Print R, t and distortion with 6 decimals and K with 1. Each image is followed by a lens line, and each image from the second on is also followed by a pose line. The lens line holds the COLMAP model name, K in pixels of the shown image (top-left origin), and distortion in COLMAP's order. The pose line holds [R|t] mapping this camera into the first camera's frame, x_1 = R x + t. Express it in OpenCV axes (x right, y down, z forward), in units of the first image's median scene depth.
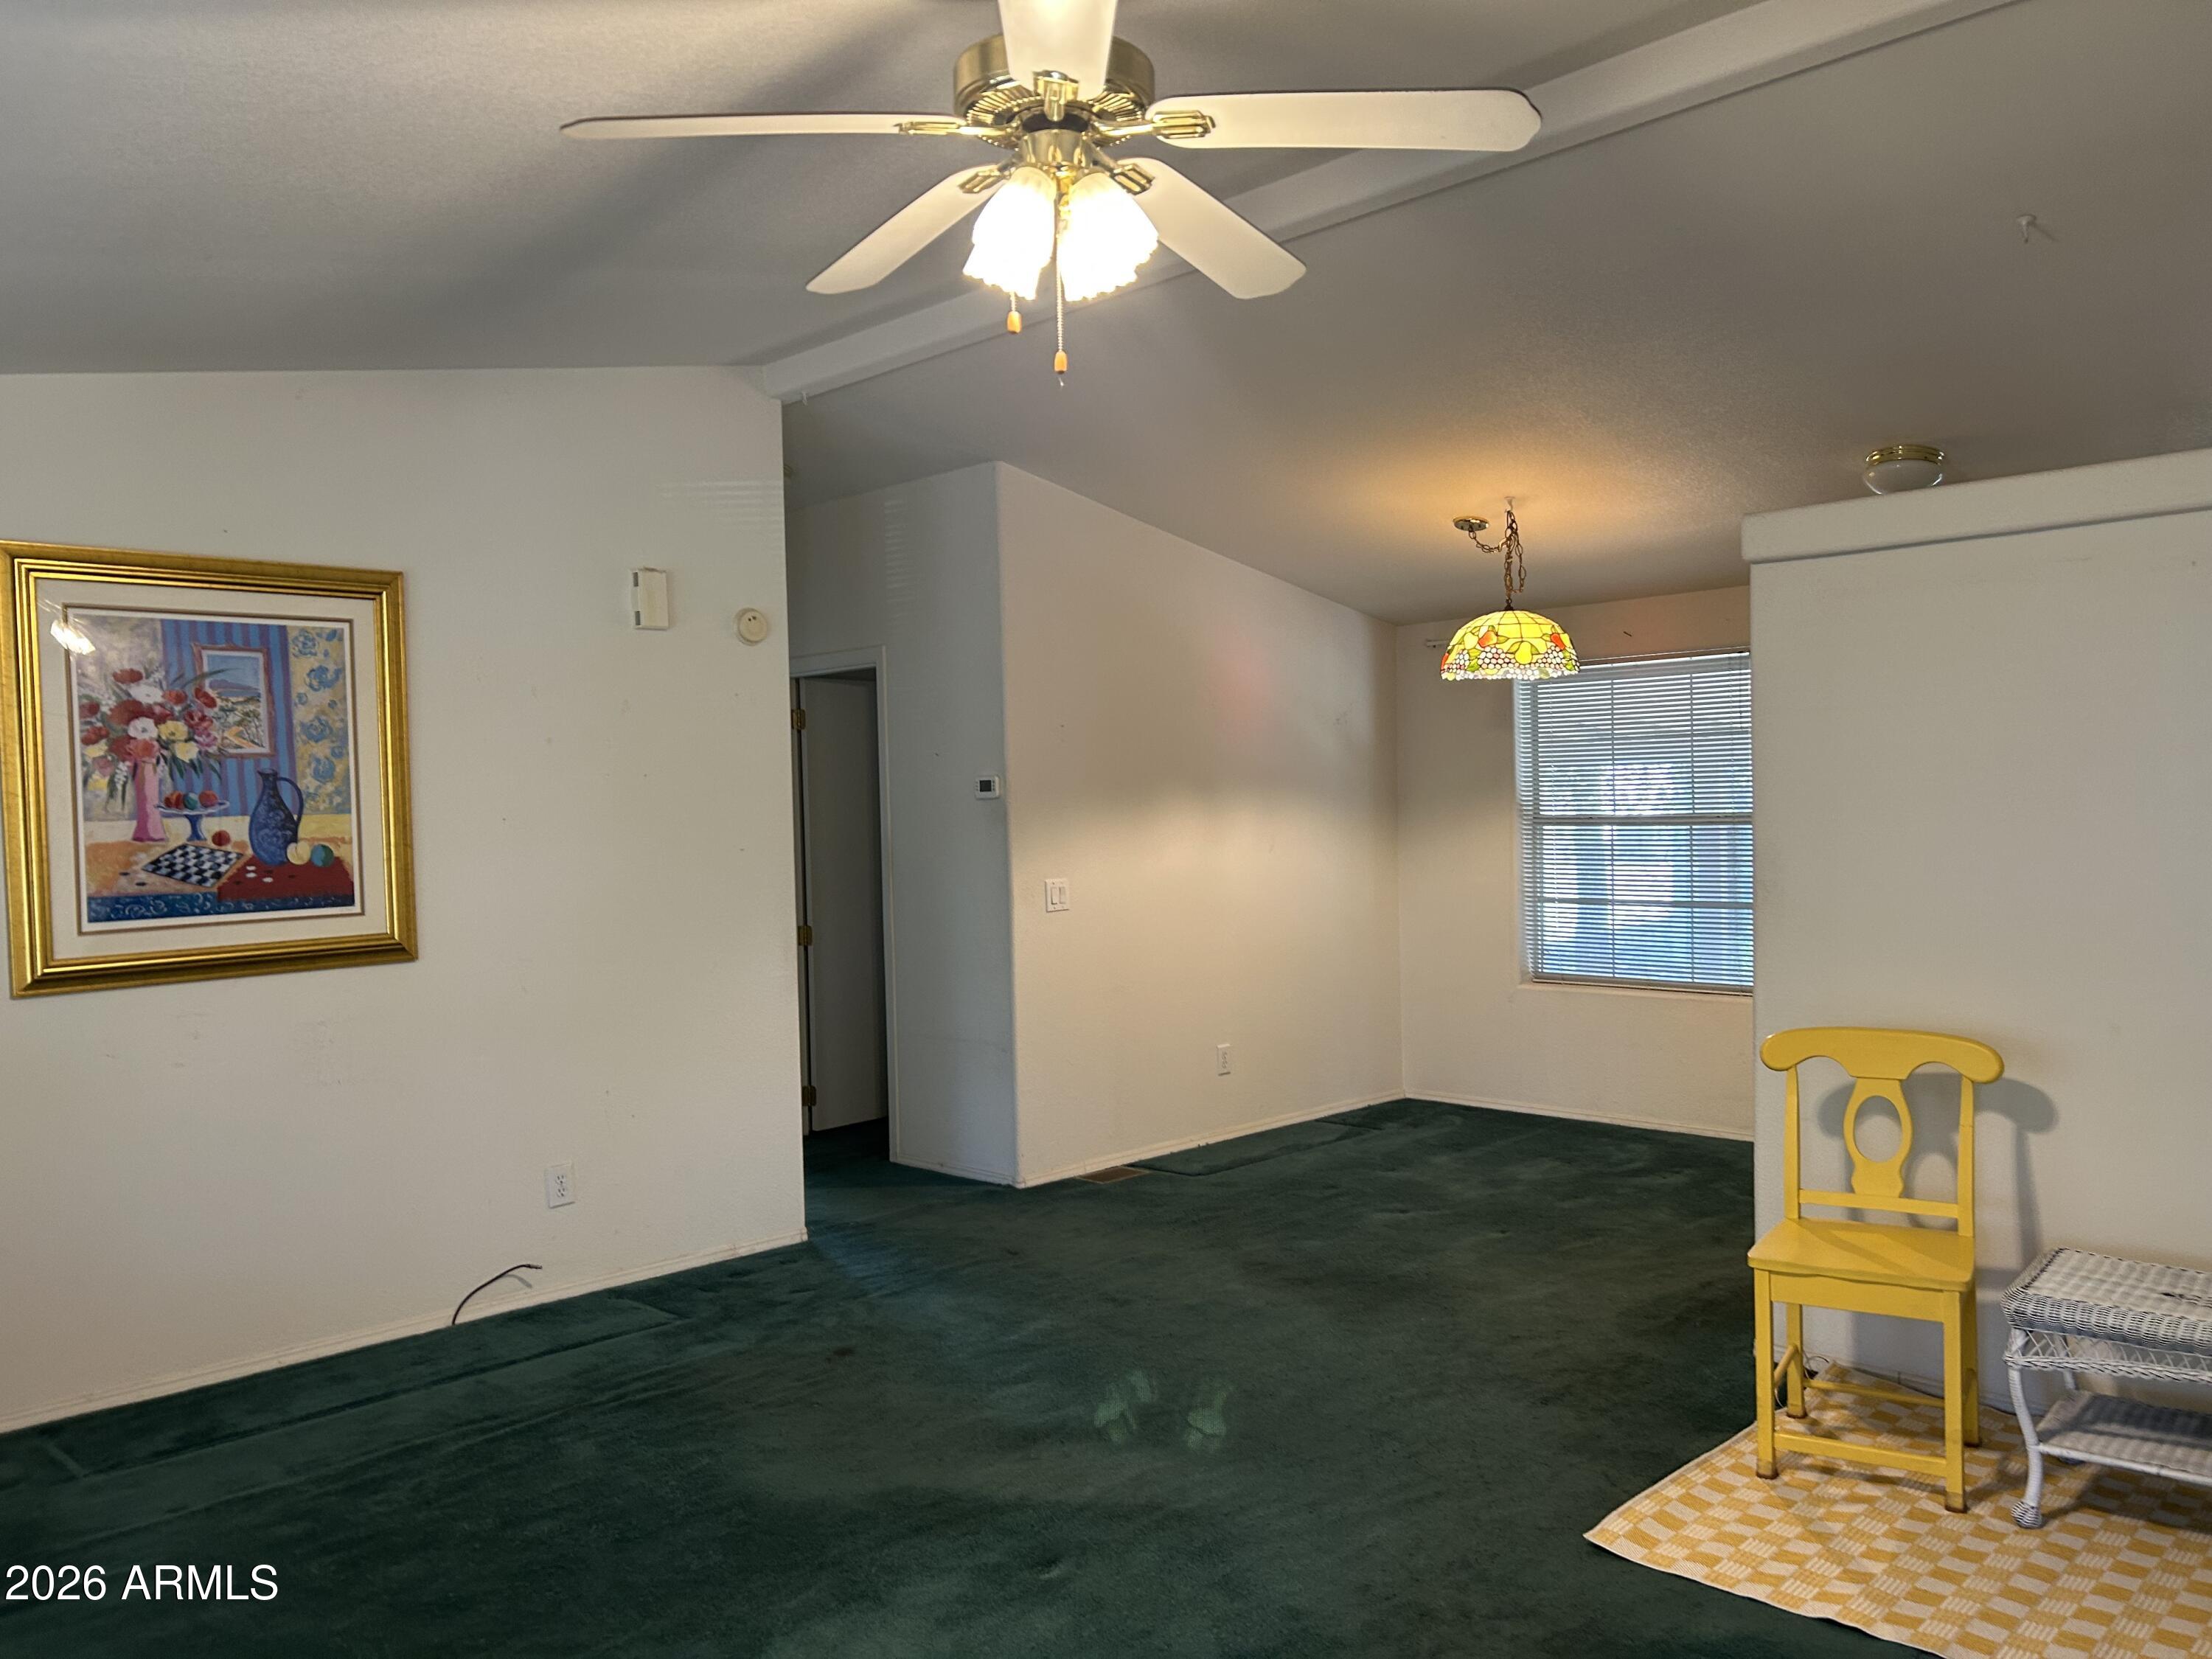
lens RADIAL K [[1672.6, 0, 1103.2], [0, 1672.6, 839.1], [0, 0, 1]] dist [0.069183, -0.080638]
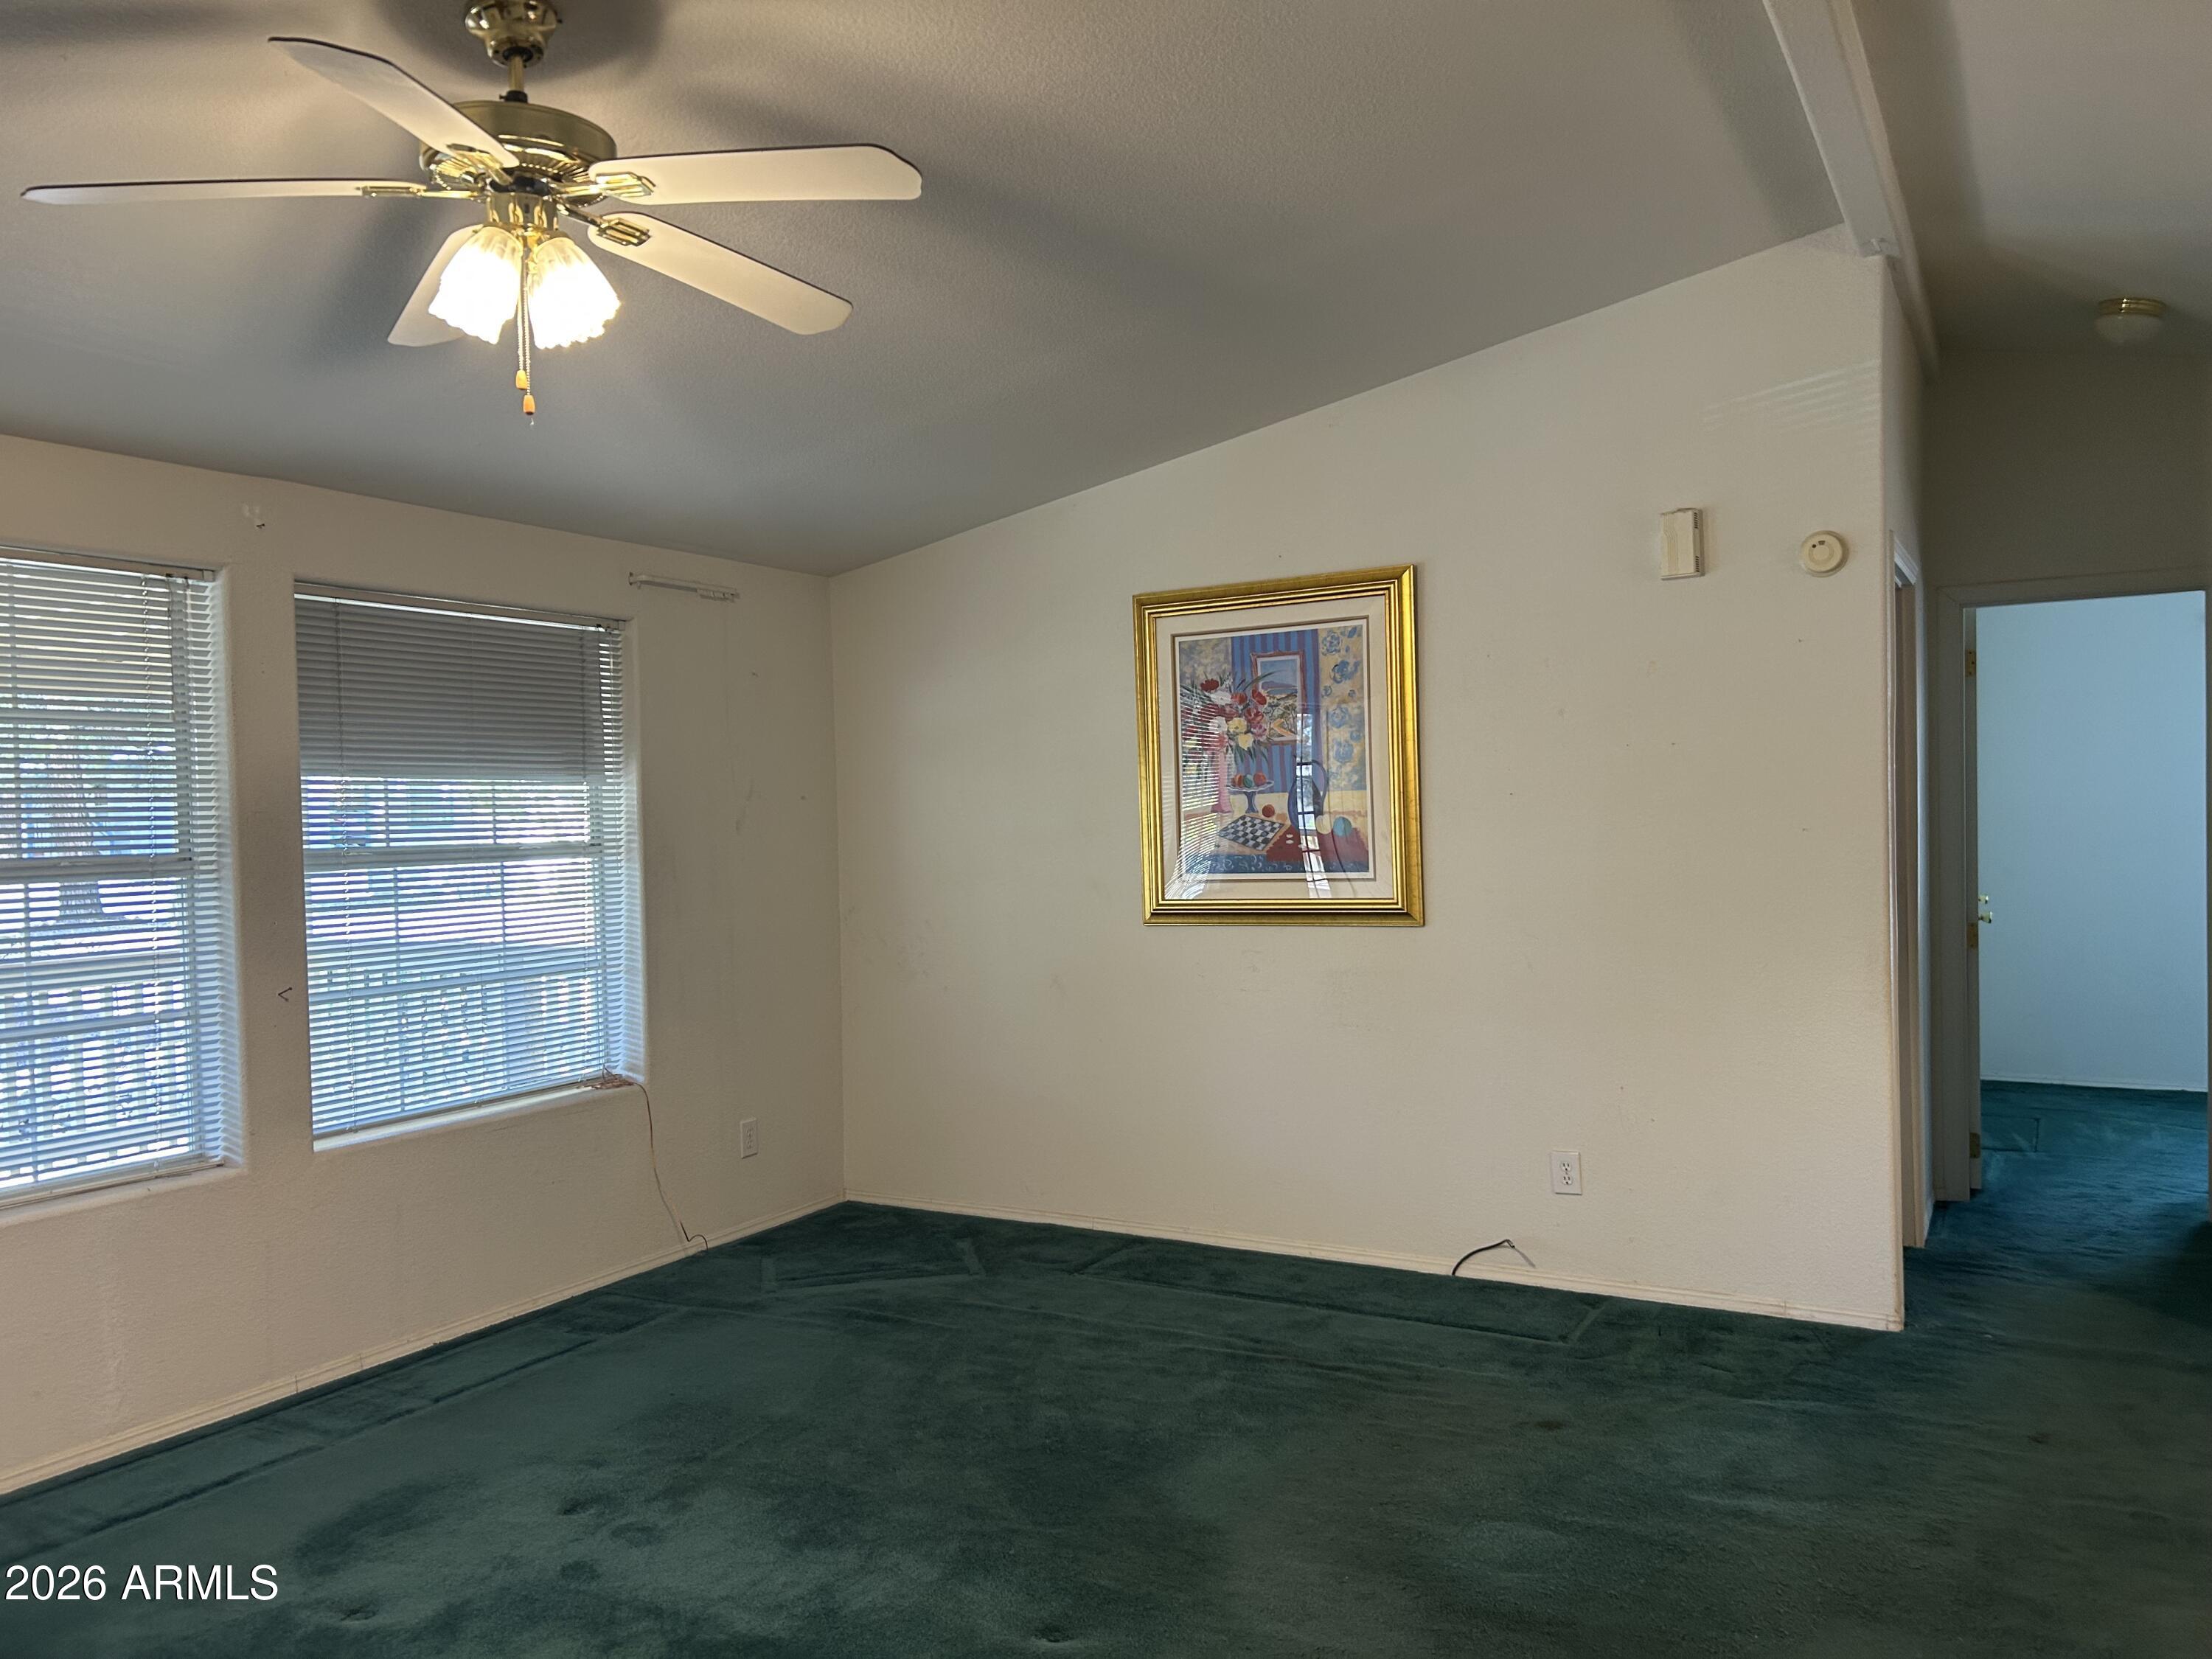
lens RADIAL K [[1672.6, 0, 1113.7], [0, 1672.6, 823.1], [0, 0, 1]] dist [0.069183, -0.080638]
pose [[0.265922, 0.025758, -0.963650, 0.611780], [0.003220, 0.999614, 0.027608, -0.025377], [0.963989, -0.010444, 0.265736, 0.568689]]
